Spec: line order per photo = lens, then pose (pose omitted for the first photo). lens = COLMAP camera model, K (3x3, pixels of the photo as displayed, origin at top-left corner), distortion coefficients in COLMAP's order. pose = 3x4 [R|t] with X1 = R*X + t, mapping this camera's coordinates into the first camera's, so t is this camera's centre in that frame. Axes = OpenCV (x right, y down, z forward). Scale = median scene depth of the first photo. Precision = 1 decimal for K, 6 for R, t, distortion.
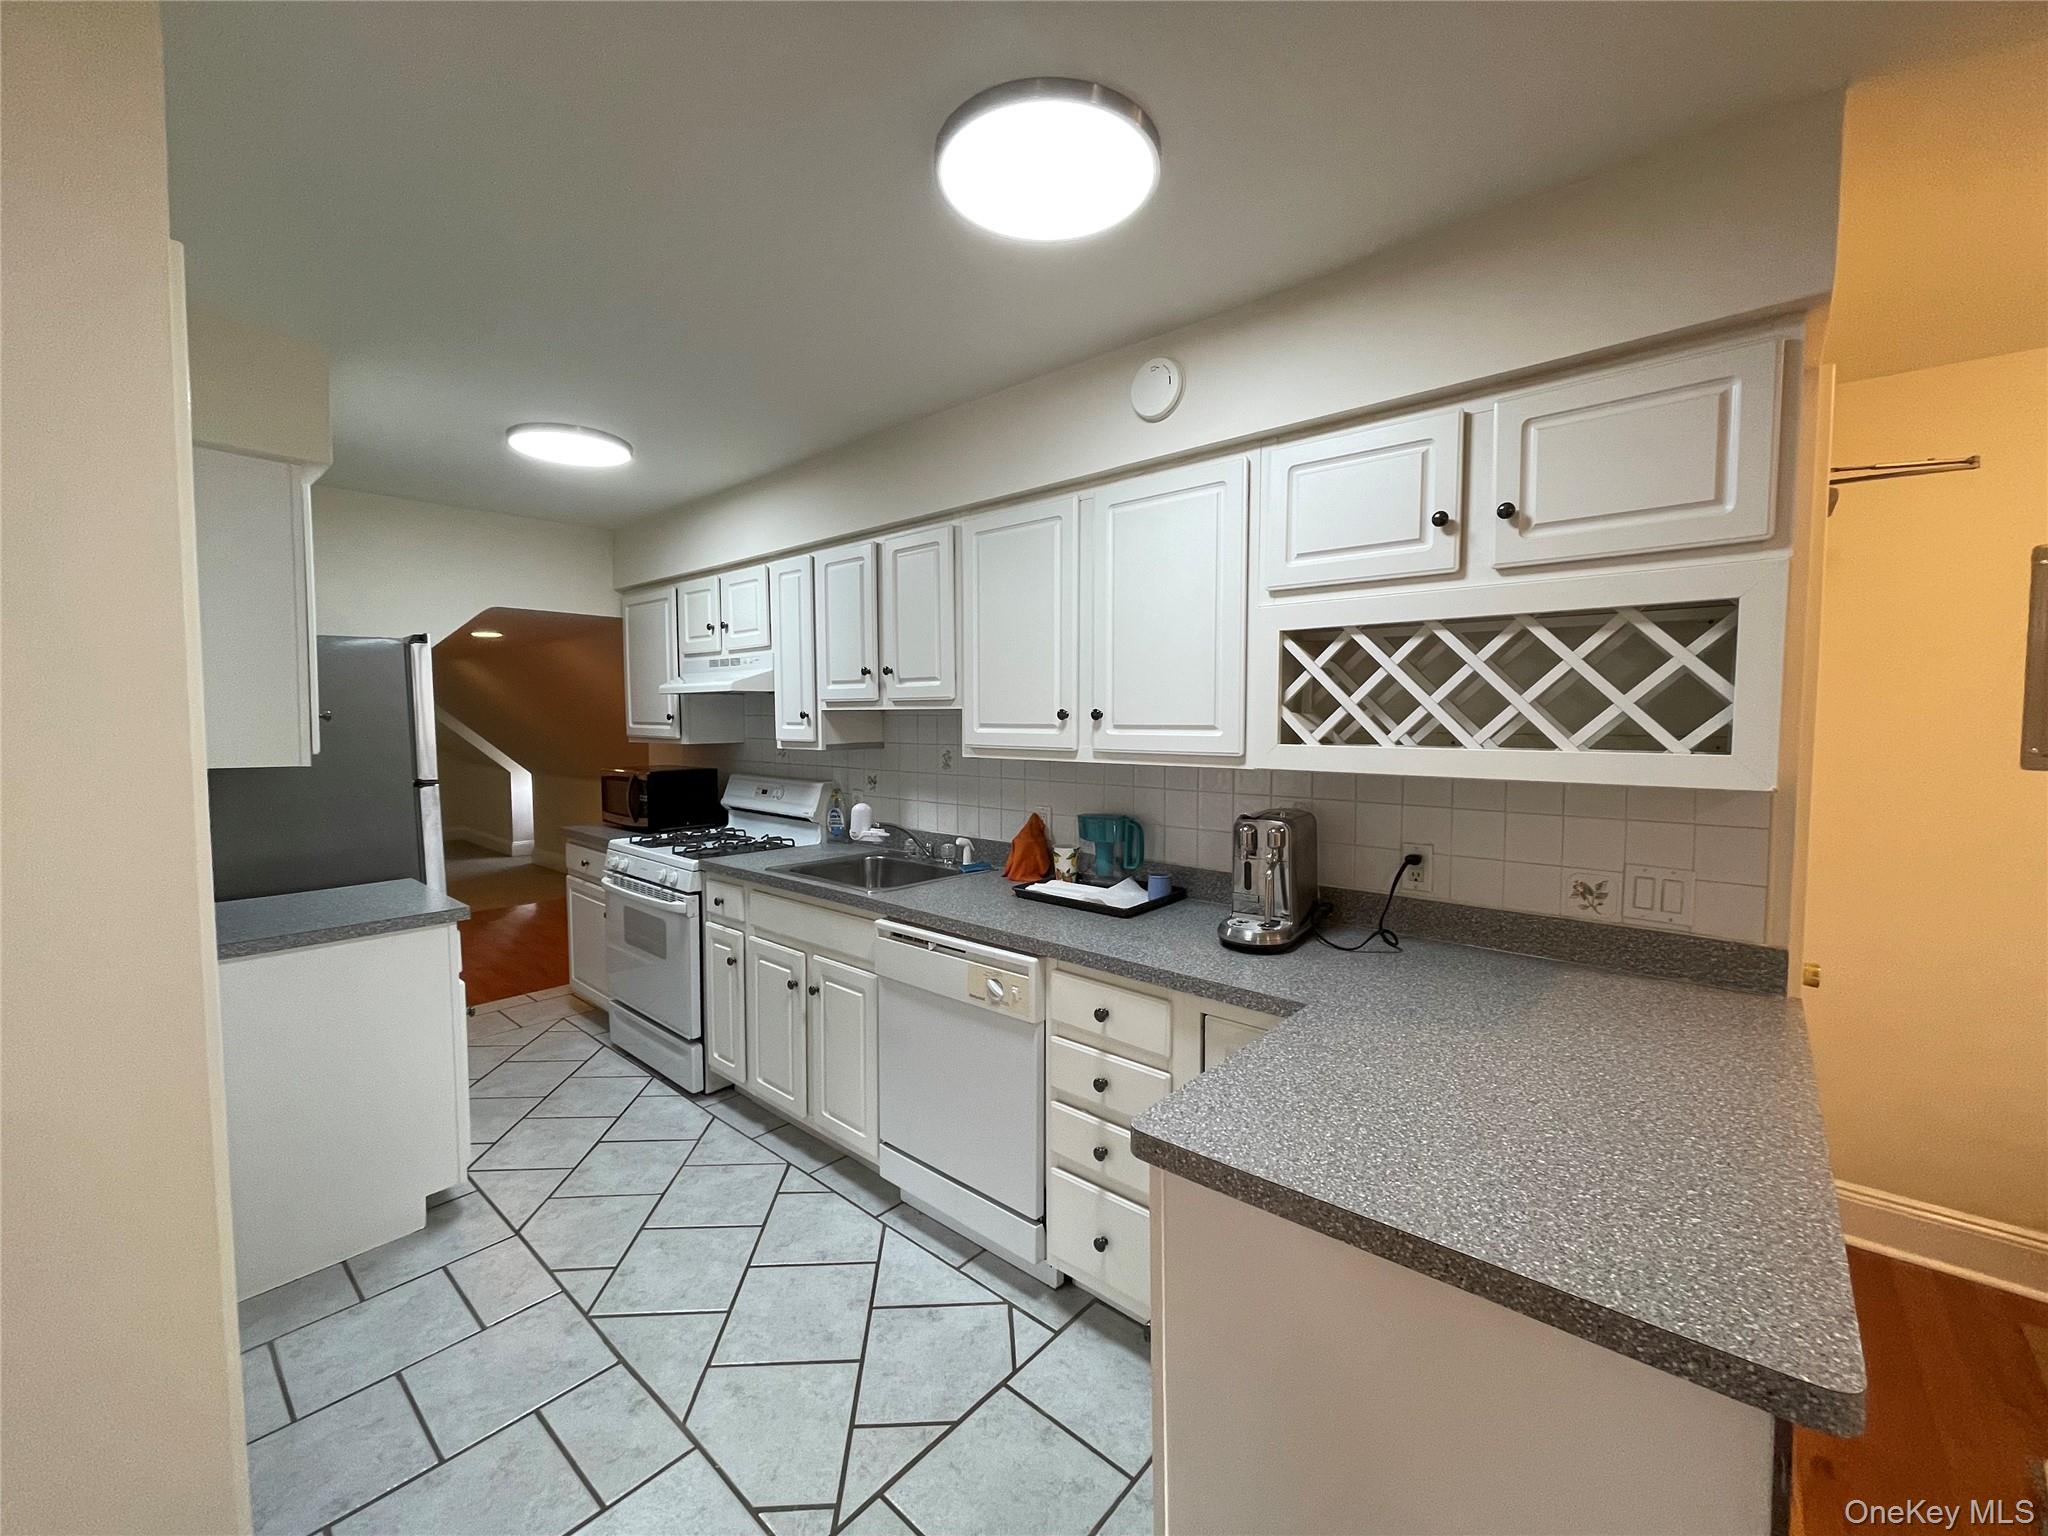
lens RADIAL K [[824.7, 0, 1030.2], [0, 824.7, 761.7], [0, 0, 1]] dist [0.000552, -0.000618]
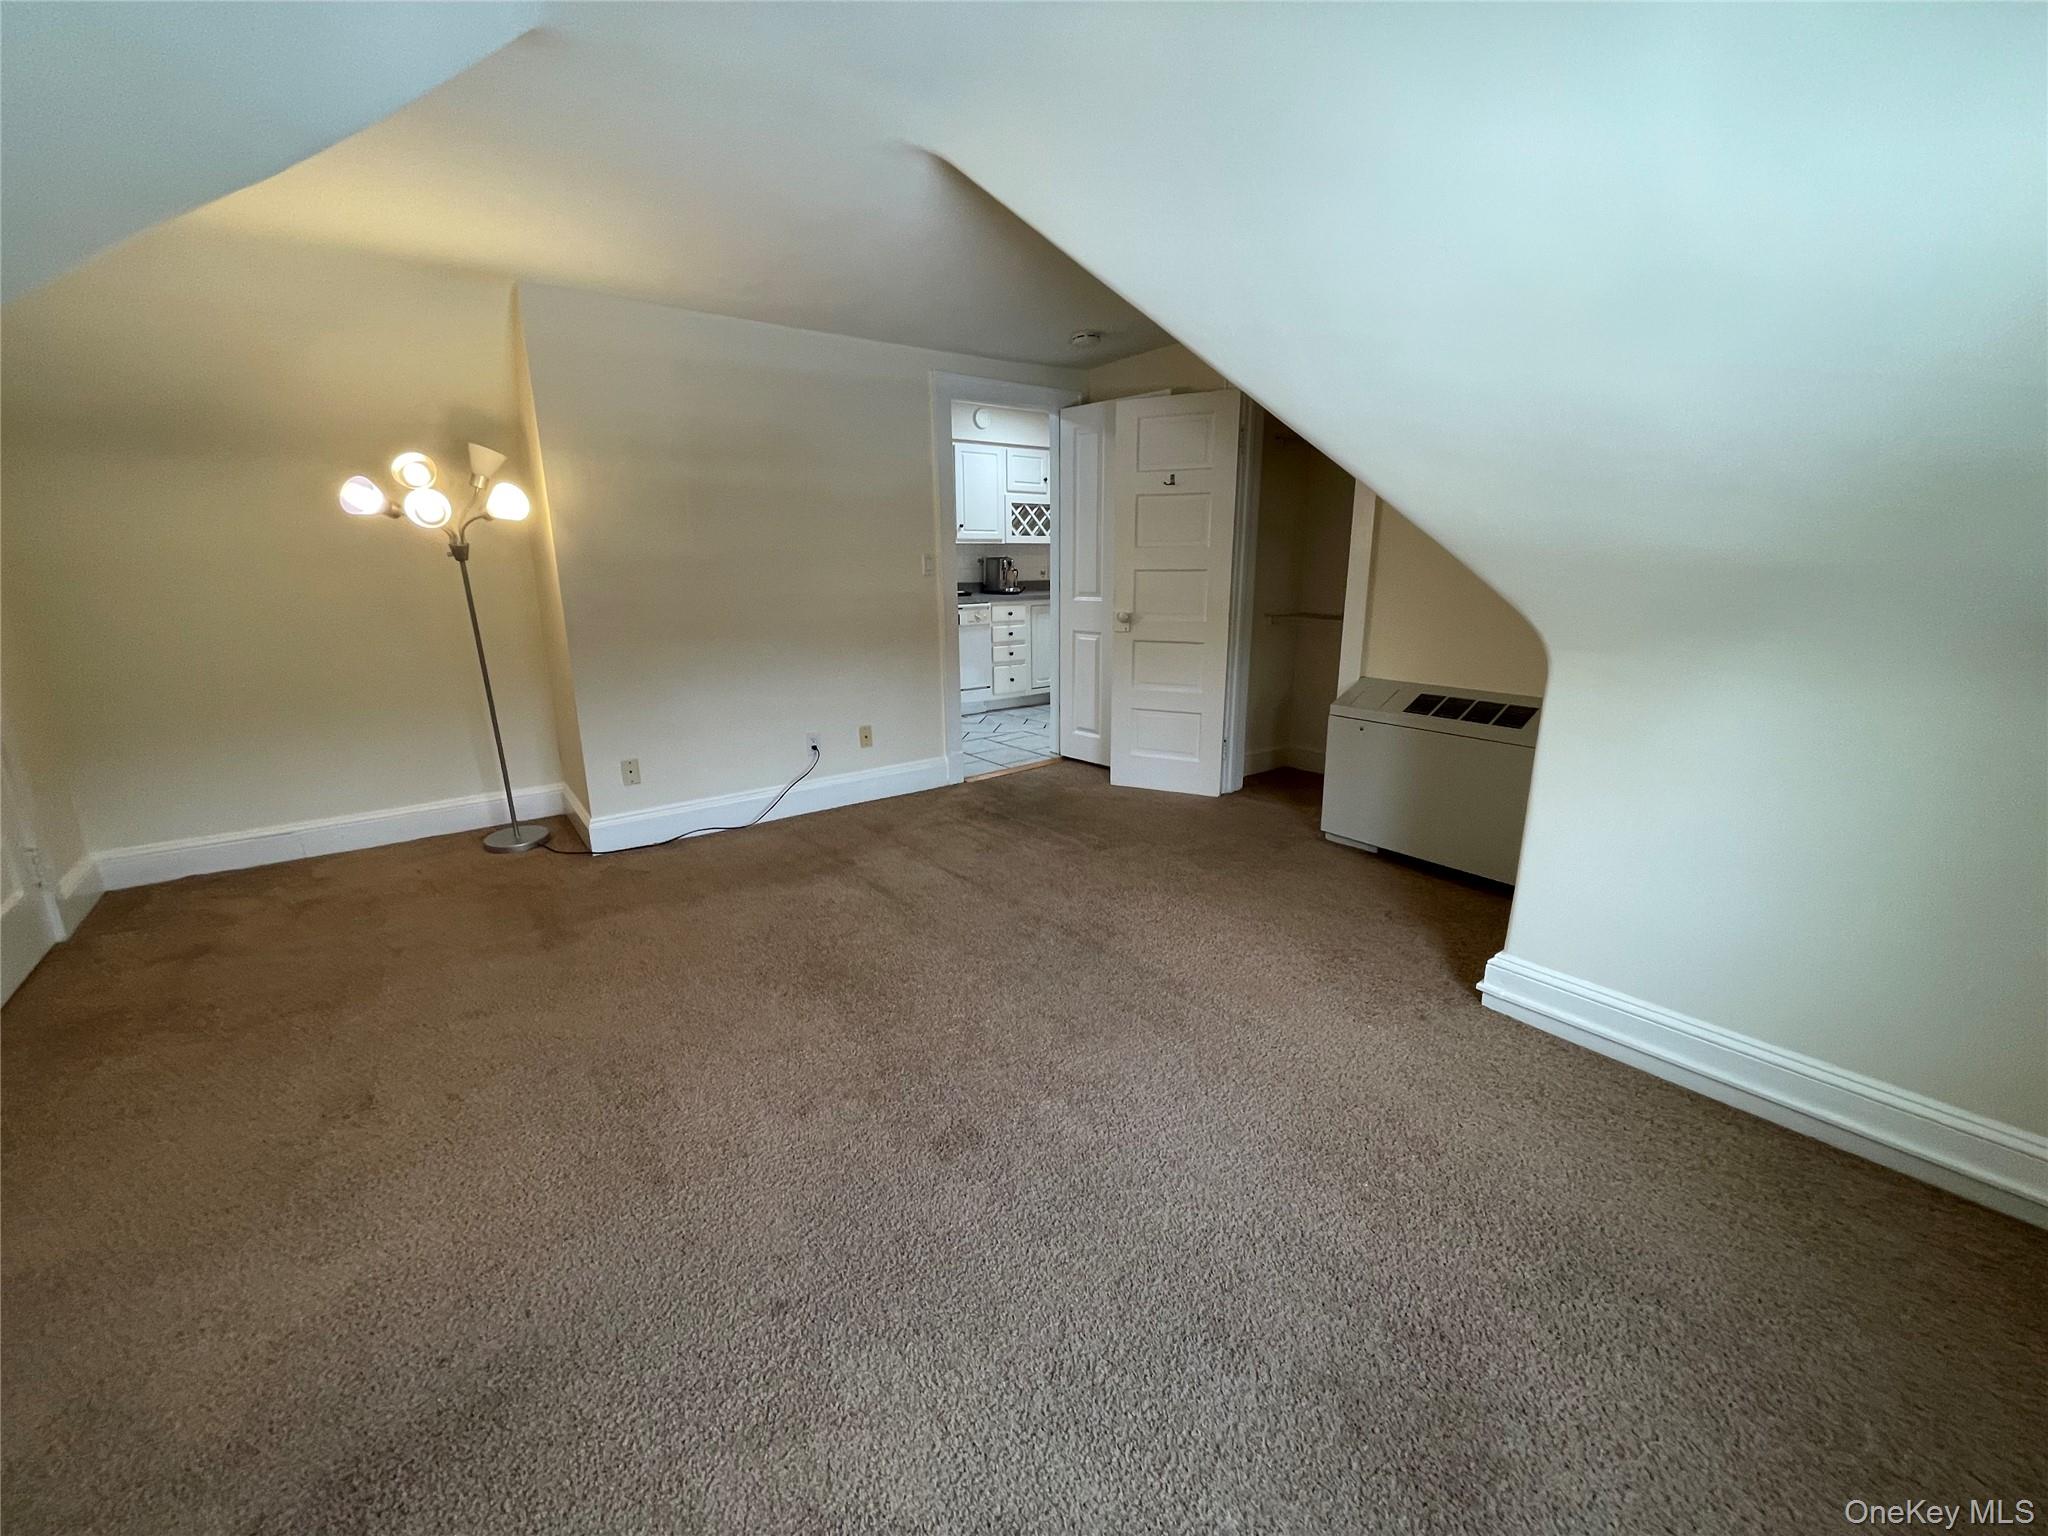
lens RADIAL K [[824.7, 0, 1025.3], [0, 824.7, 774.6], [0, 0, 1]] dist [0.000552, -0.000618]
pose [[0.223246, -0.260992, 0.939172, -3.394144], [0.063818, 0.965335, 0.253093, 0.081481], [-0.972671, 0.003434, 0.232163, 0.115249]]
